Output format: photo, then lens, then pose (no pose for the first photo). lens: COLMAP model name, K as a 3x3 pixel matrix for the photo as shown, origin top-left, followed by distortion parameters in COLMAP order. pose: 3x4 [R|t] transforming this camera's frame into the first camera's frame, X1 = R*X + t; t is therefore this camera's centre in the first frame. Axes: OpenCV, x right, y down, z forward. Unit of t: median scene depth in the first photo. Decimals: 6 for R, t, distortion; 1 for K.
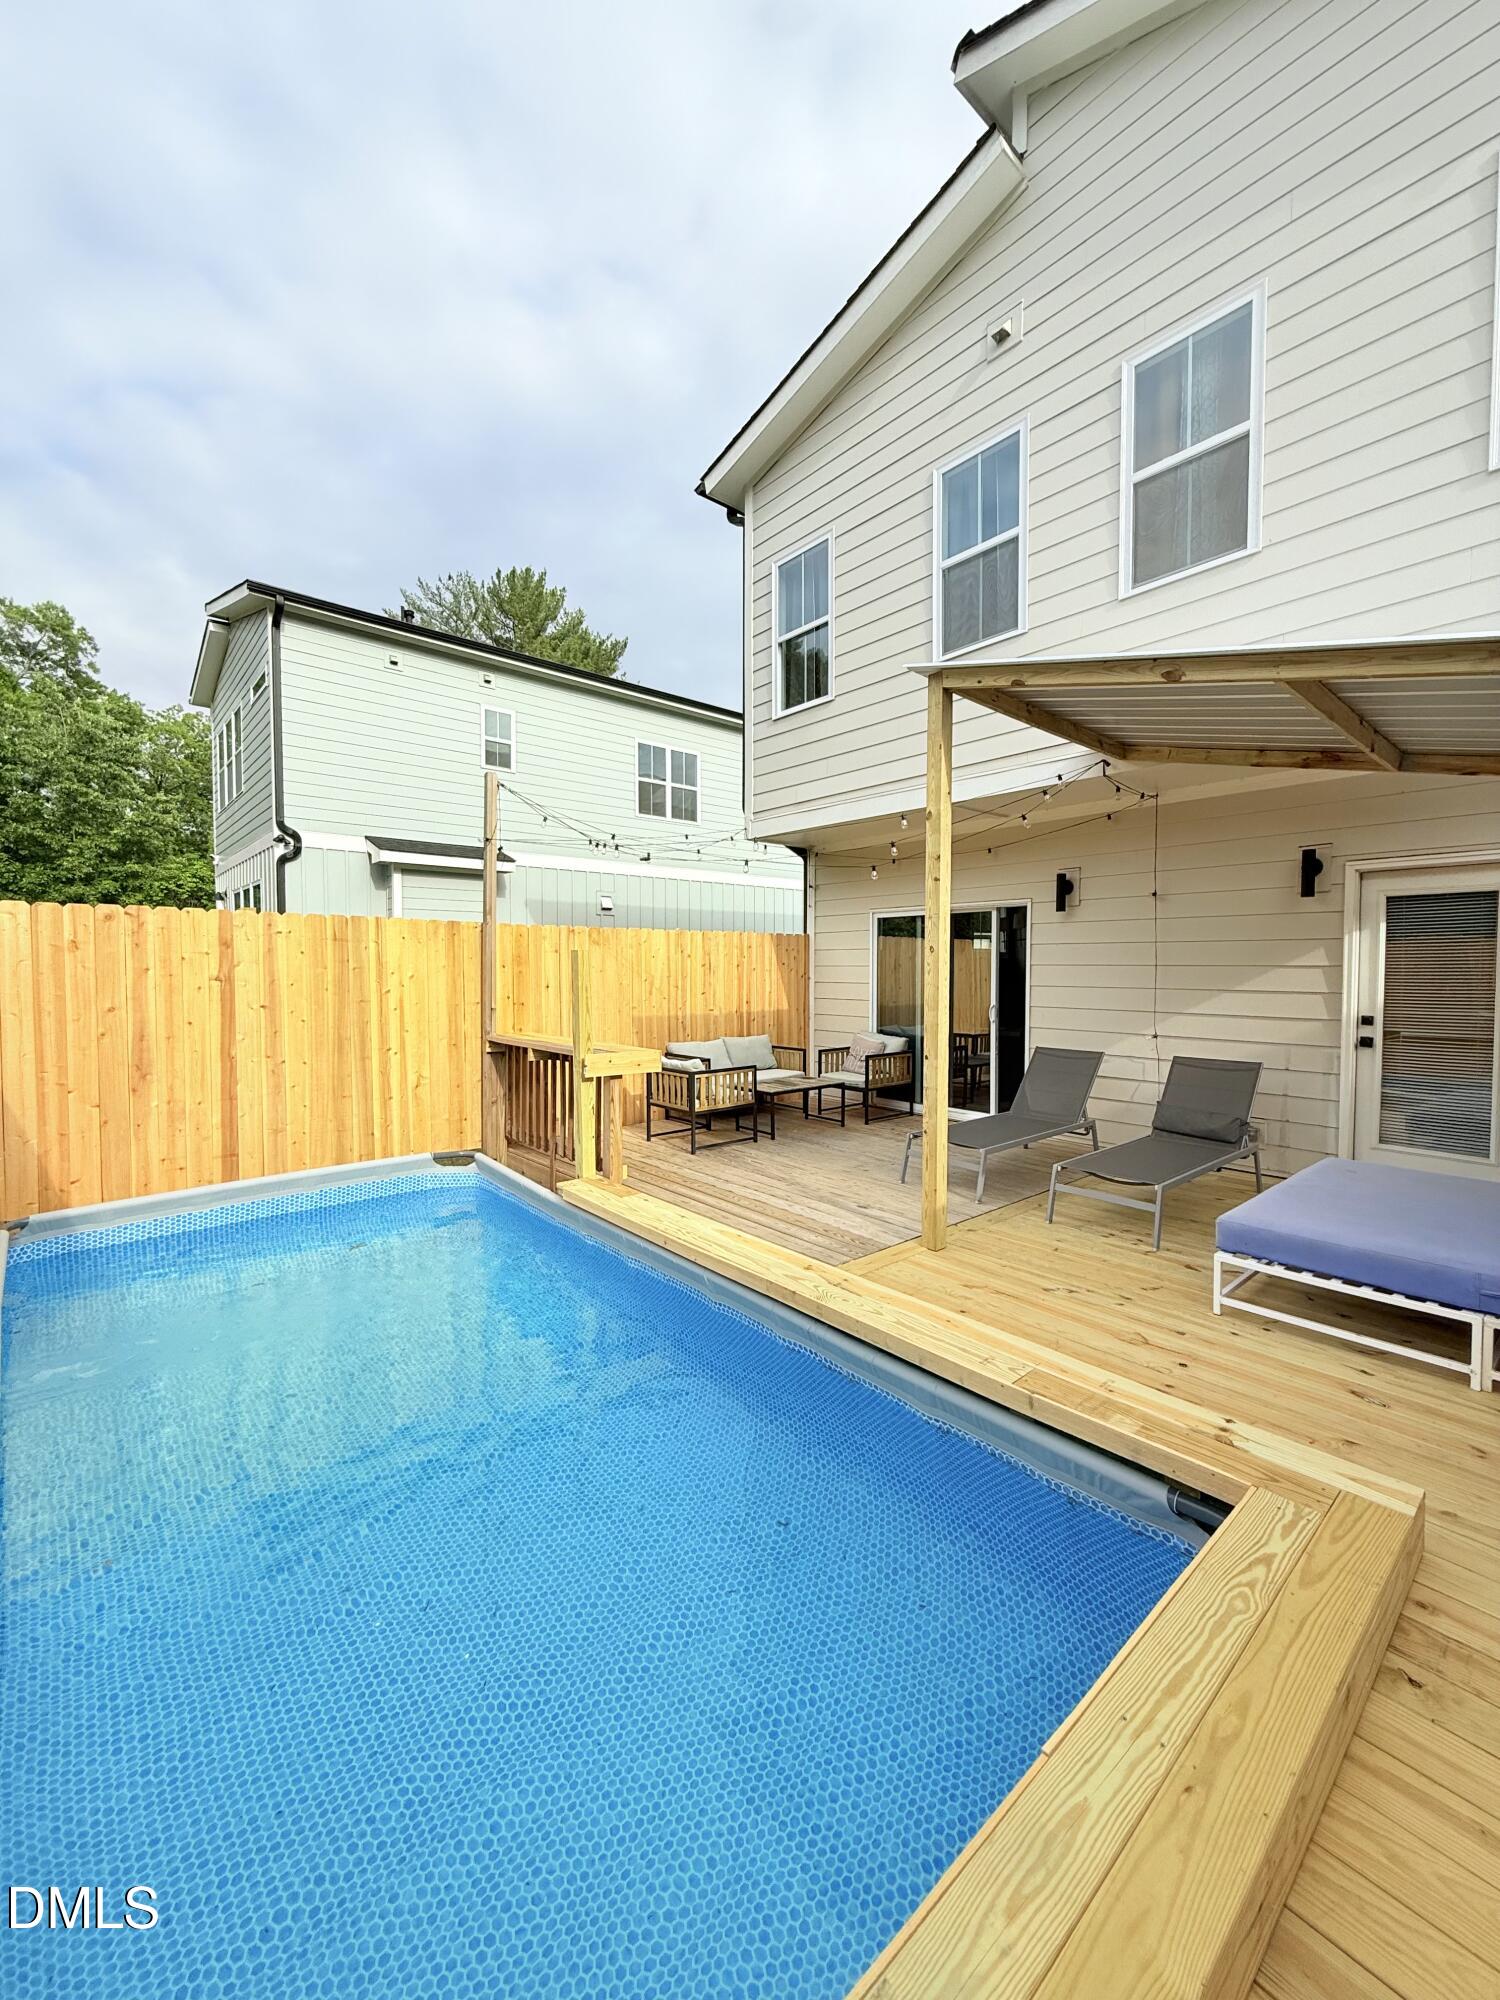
lens RADIAL K [[793.2, 0, 751.7], [0, 793.2, 993.7], [0, 0, 1]] dist [0.000951, -0.000098]
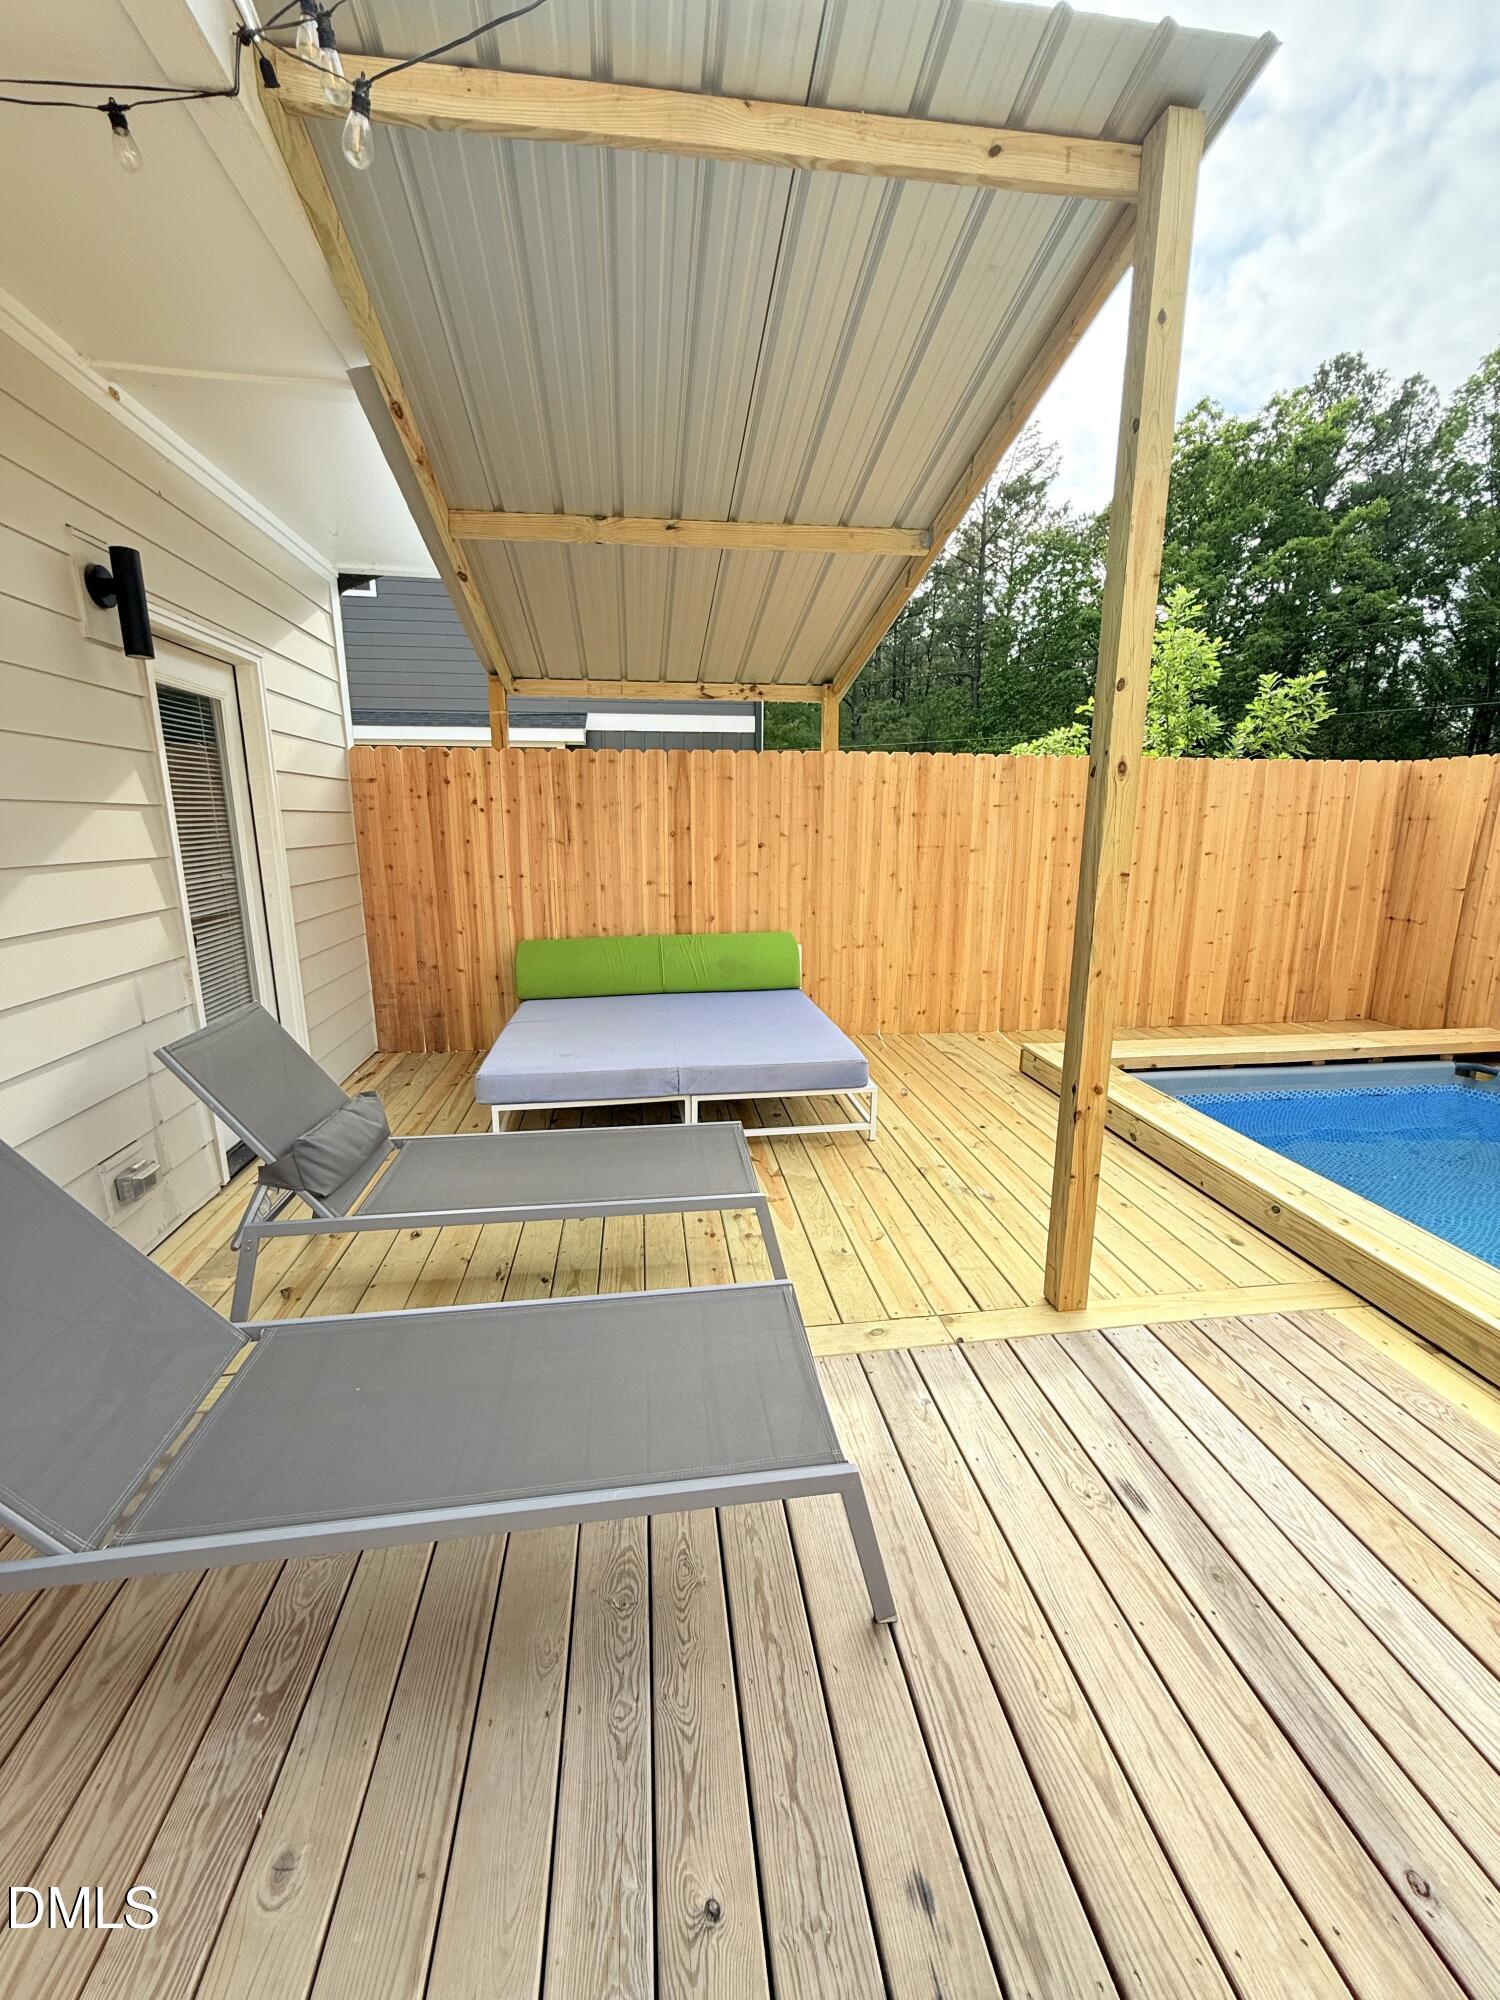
lens RADIAL K [[793.2, 0, 751.7], [0, 793.2, 993.7], [0, 0, 1]] dist [0.000951, -0.000098]
pose [[-0.839287, -0.118148, 0.530695, 0.110986], [0.016644, 0.970062, 0.242286, -0.035041], [-0.543433, 0.212180, -0.812195, 1.229756]]
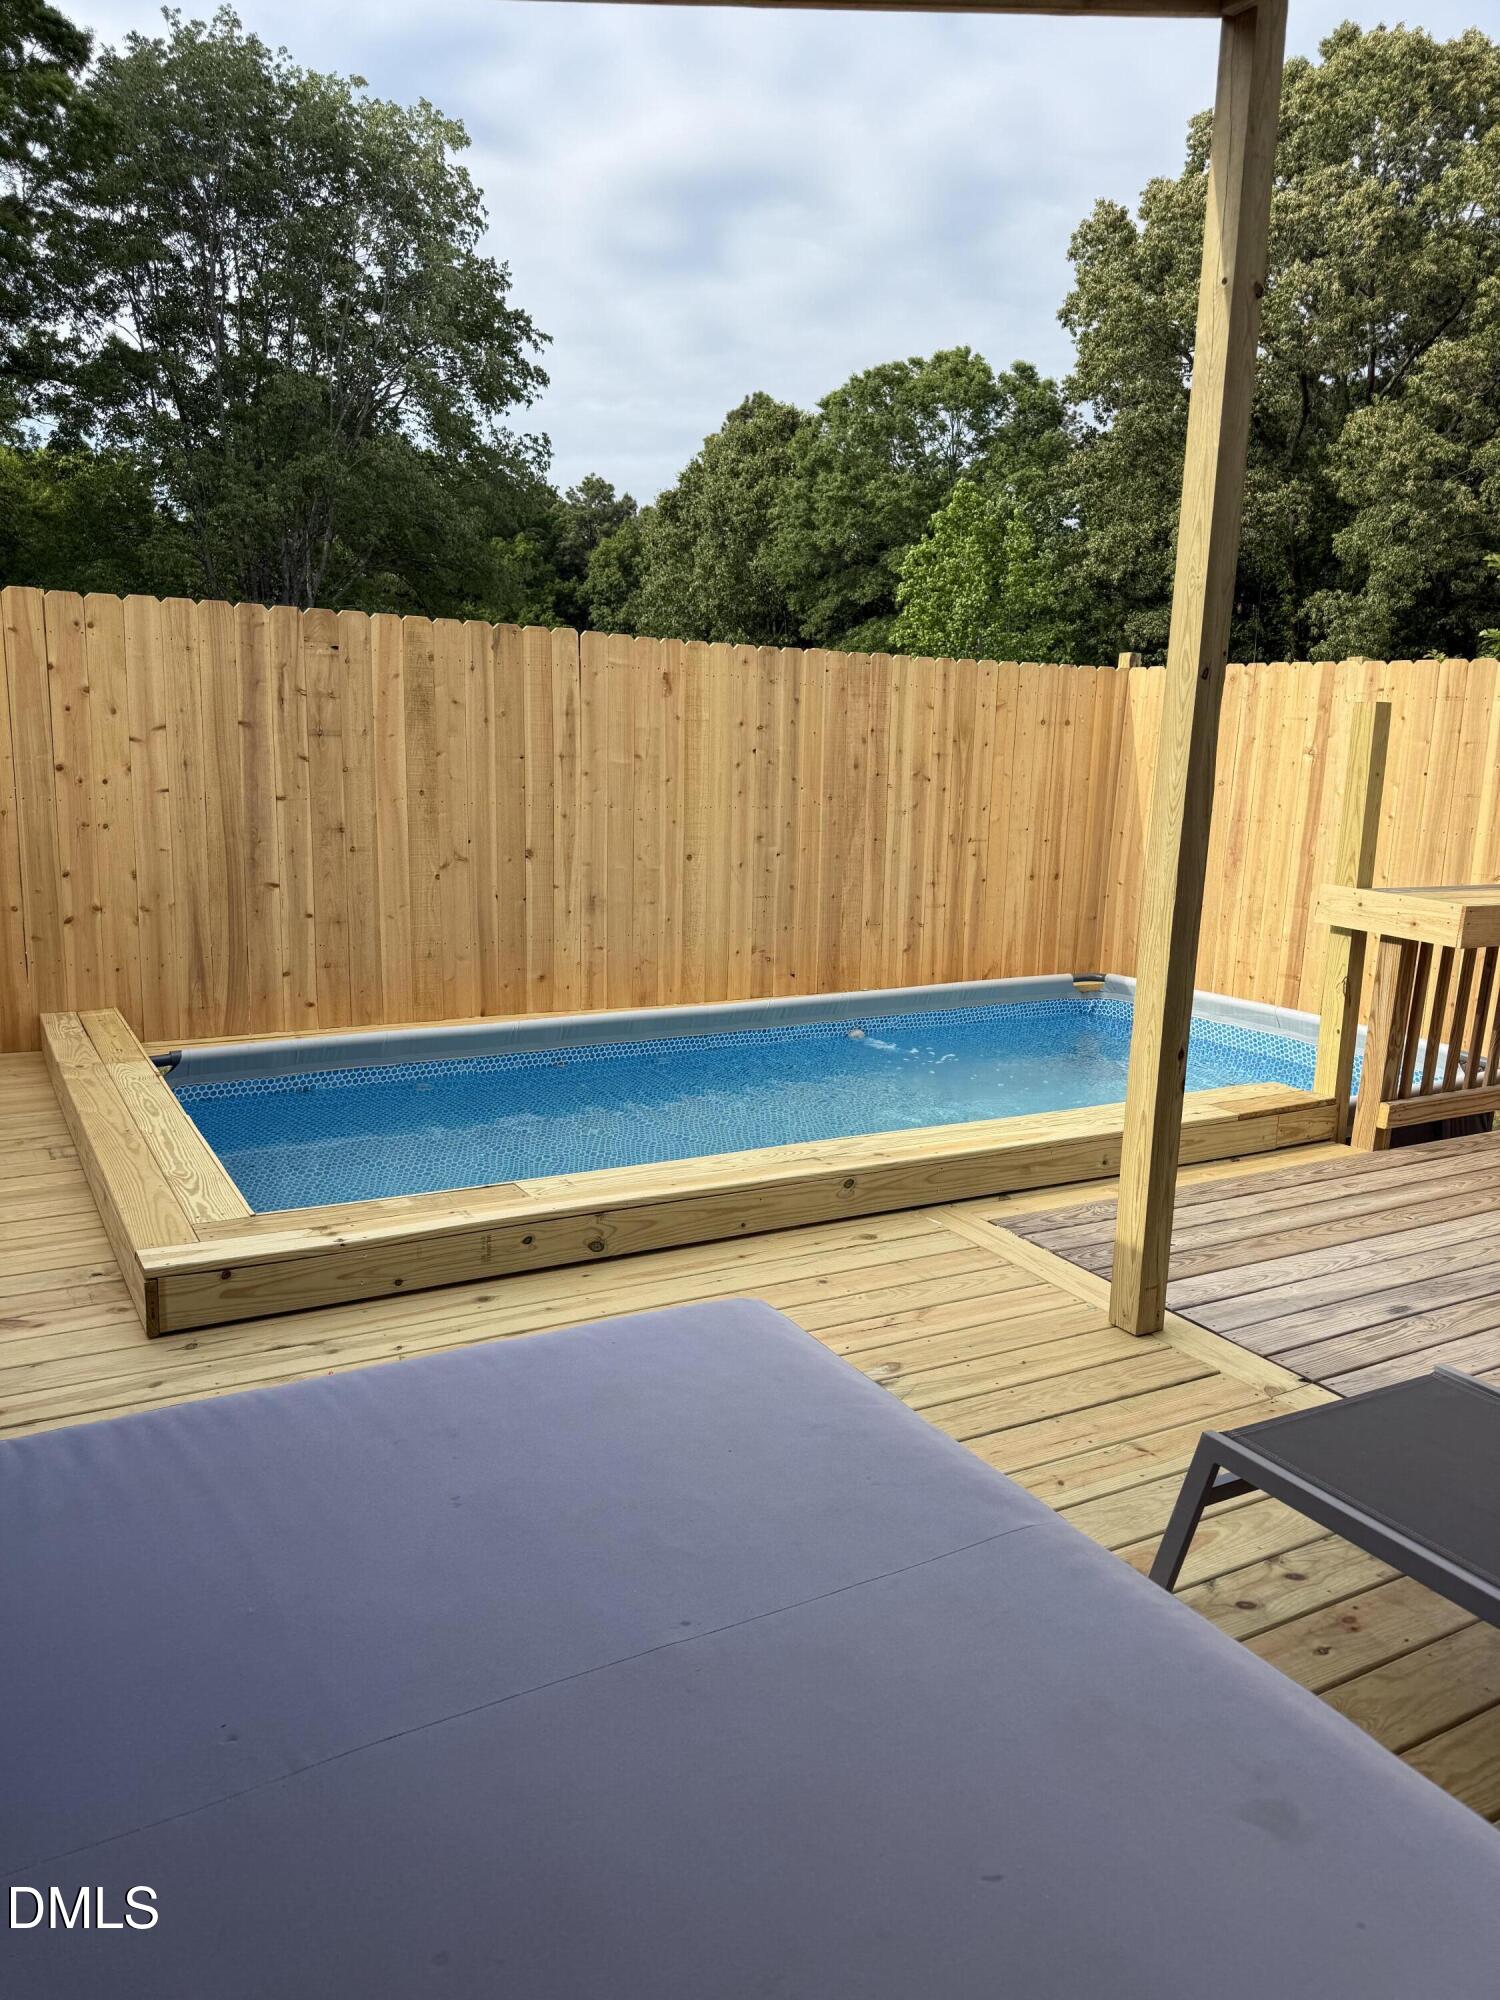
lens RADIAL K [[1395.9, 0, 757.9], [0, 1395.9, 1004.1], [0, 0, 1]] dist [0.147501, -0.260685]
pose [[-0.187947, 0.179152, -0.965702, 0.829136], [-0.069087, 0.978377, 0.194949, -0.011078], [0.979746, 0.103358, -0.171506, 0.719754]]
